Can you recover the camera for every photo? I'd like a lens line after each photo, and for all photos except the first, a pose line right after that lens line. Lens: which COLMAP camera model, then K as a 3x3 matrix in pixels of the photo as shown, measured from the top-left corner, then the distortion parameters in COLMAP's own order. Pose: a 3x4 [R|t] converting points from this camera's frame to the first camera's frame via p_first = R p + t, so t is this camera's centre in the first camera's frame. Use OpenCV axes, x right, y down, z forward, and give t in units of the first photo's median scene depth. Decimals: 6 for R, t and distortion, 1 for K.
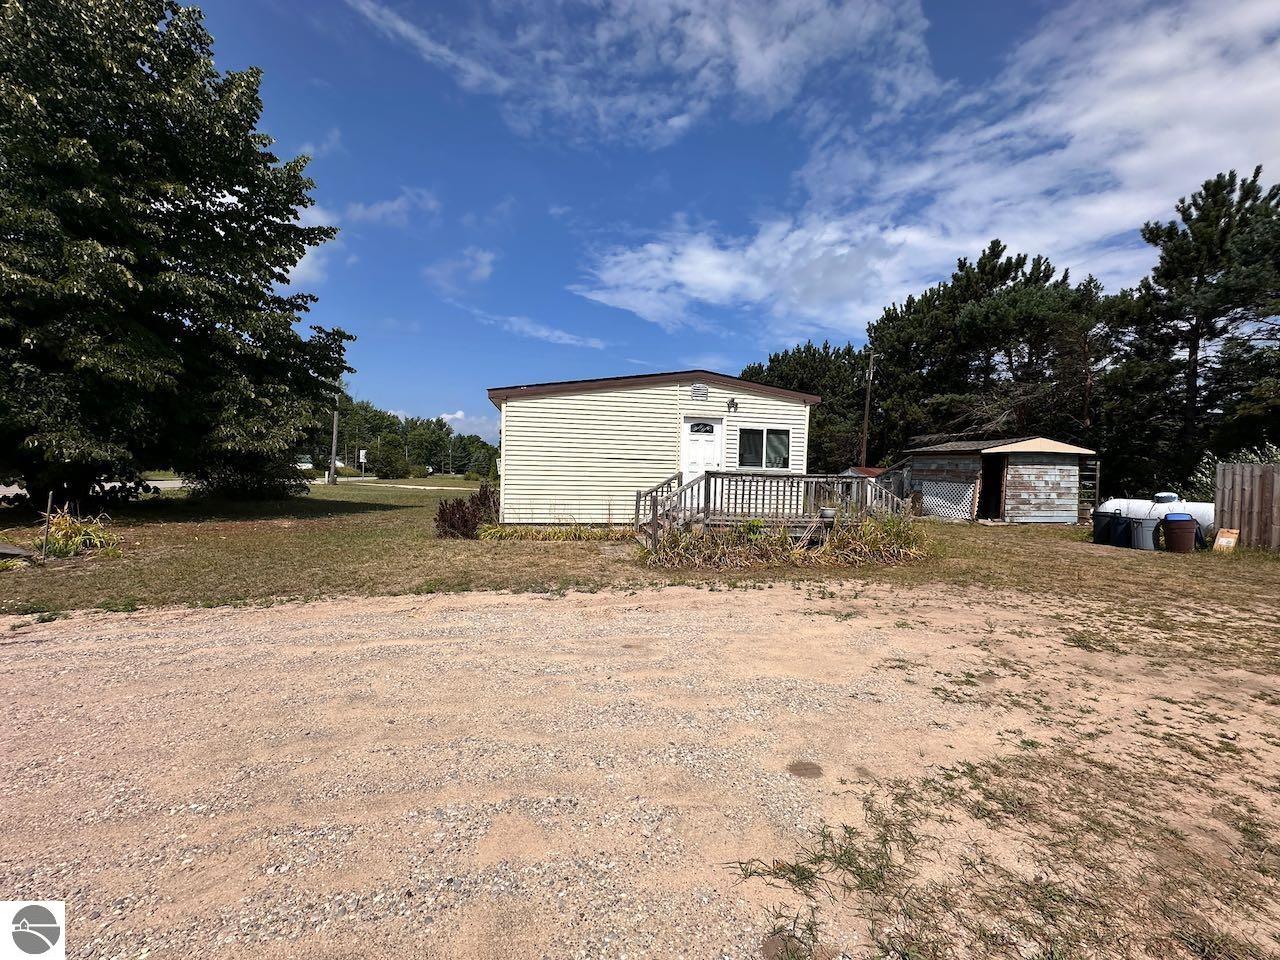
lens RADIAL K [[513.4, 0, 639.4], [0, 513.4, 477.3], [0, 0, 1]] dist [0.001784, 0.000496]
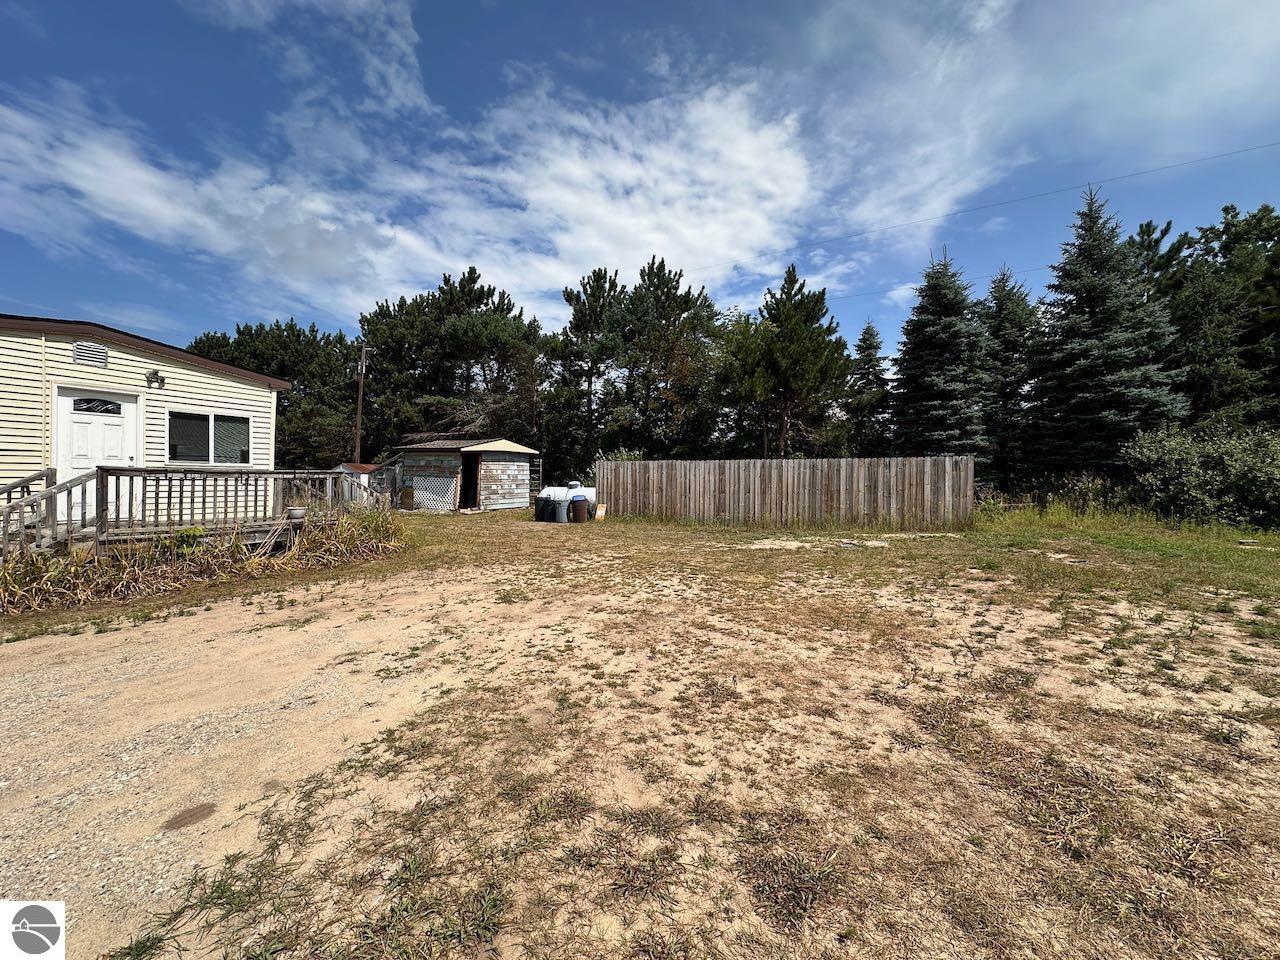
lens RADIAL K [[513.4, 0, 639.4], [0, 513.4, 480.0], [0, 0, 1]] dist [0.001784, 0.000496]
pose [[0.620045, -0.022396, 0.784247, 0.026399], [0.013156, 0.999749, 0.018150, 0.002491], [-0.784456, -0.000936, 0.620183, -0.020486]]
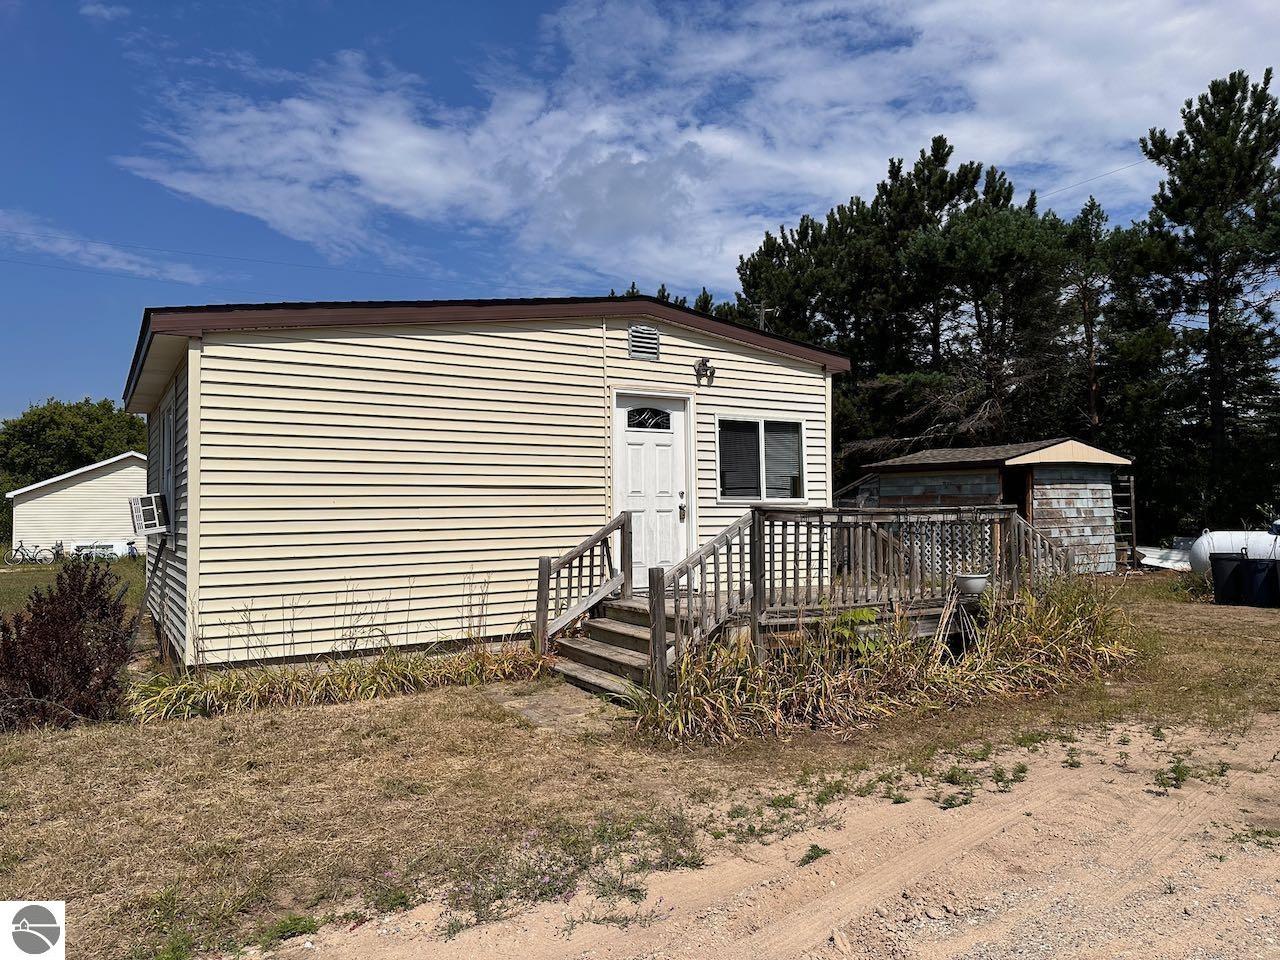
lens RADIAL K [[900.7, 0, 635.2], [0, 900.7, 460.9], [0, 0, 1]] dist [0.057468, -0.048343]
pose [[0.931301, -0.014703, 0.363953, -0.187961], [0.039666, 0.997336, -0.061210, -0.005973], [-0.362083, 0.071442, 0.929404, 0.227712]]
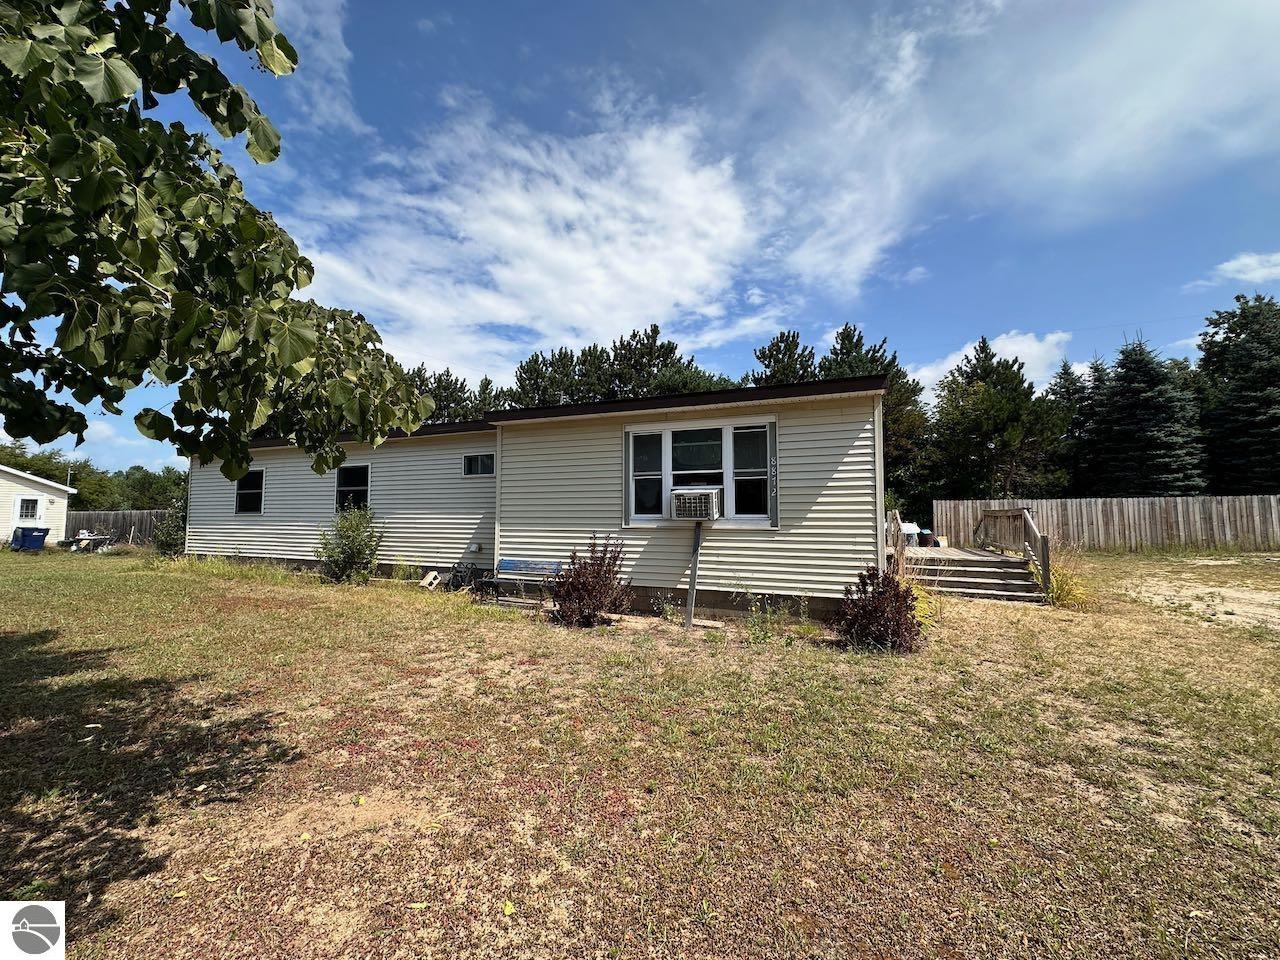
lens RADIAL K [[513.4, 0, 644.0], [0, 513.4, 510.2], [0, 0, 1]] dist [0.001784, 0.000496]
pose [[0.532524, -0.016960, 0.846245, -0.841663], [0.022443, 0.999731, 0.005913, -0.023087], [-0.846118, 0.015843, 0.532761, 0.814685]]
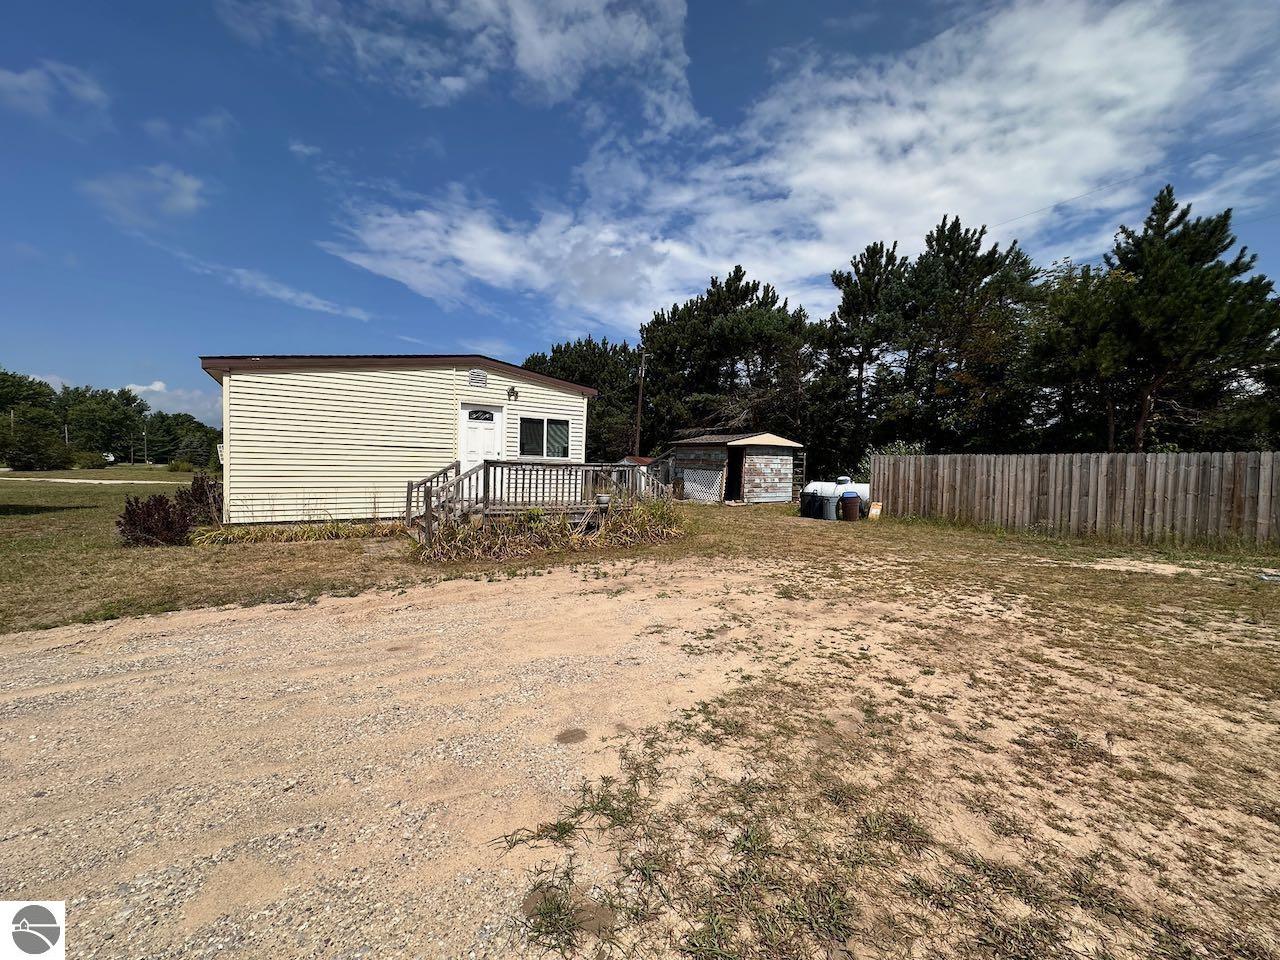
lens RADIAL K [[513.4, 0, 639.1], [0, 513.4, 478.9], [0, 0, 1]] dist [0.001784, 0.000496]
pose [[0.915997, -0.013416, 0.400962, 0.005407], [0.003700, 0.999681, 0.024996, 0.000345], [-0.401169, -0.021413, 0.915754, -0.006794]]
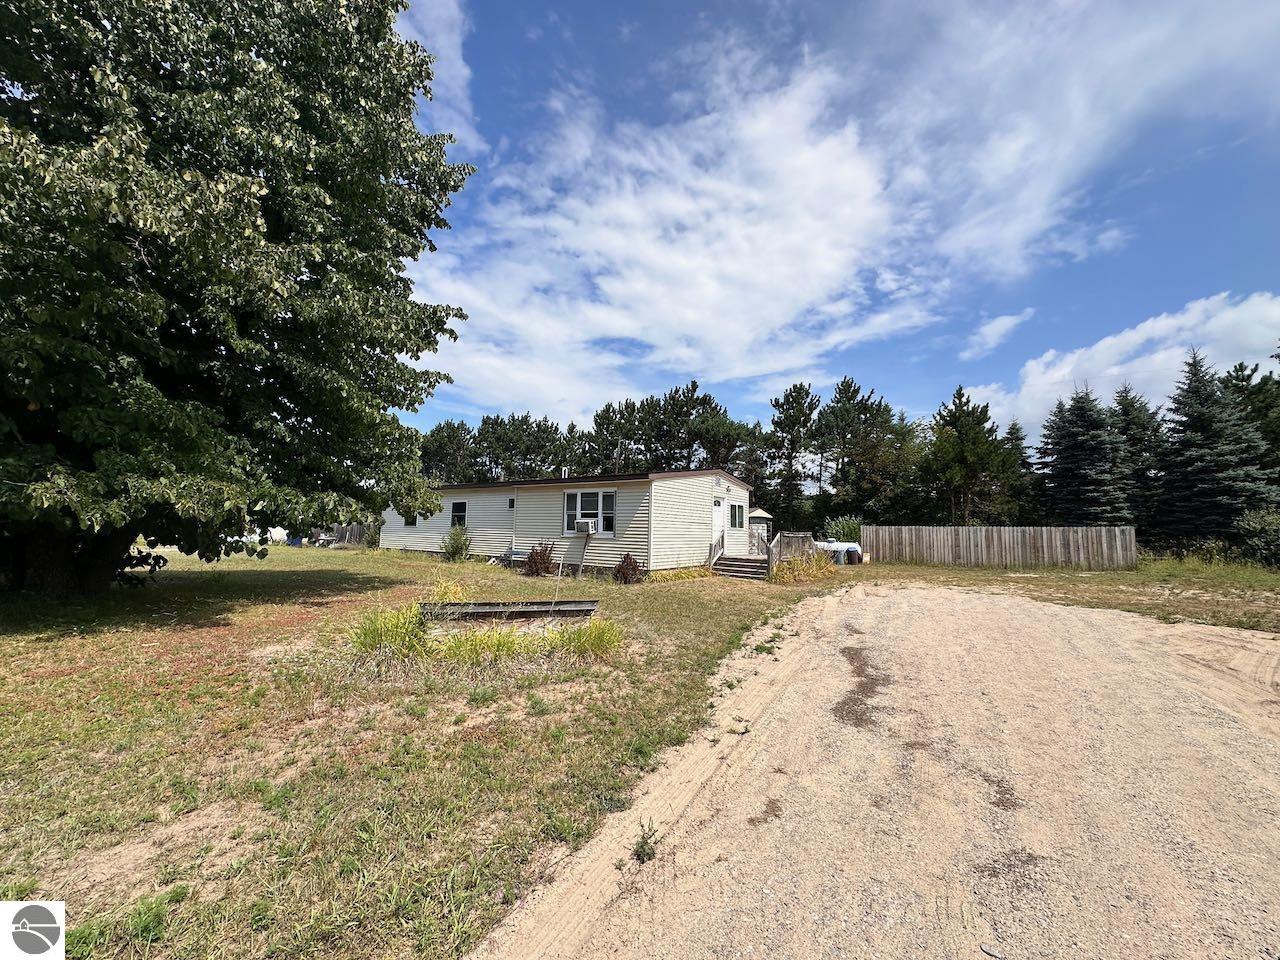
lens RADIAL K [[513.4, 0, 640.9], [0, 513.4, 480.5], [0, 0, 1]] dist [0.001784, 0.000496]
pose [[0.709571, 0.060108, 0.702066, -1.148831], [0.003350, 0.996056, -0.088663, -0.024499], [-0.704626, 0.065265, 0.706571, 0.026259]]
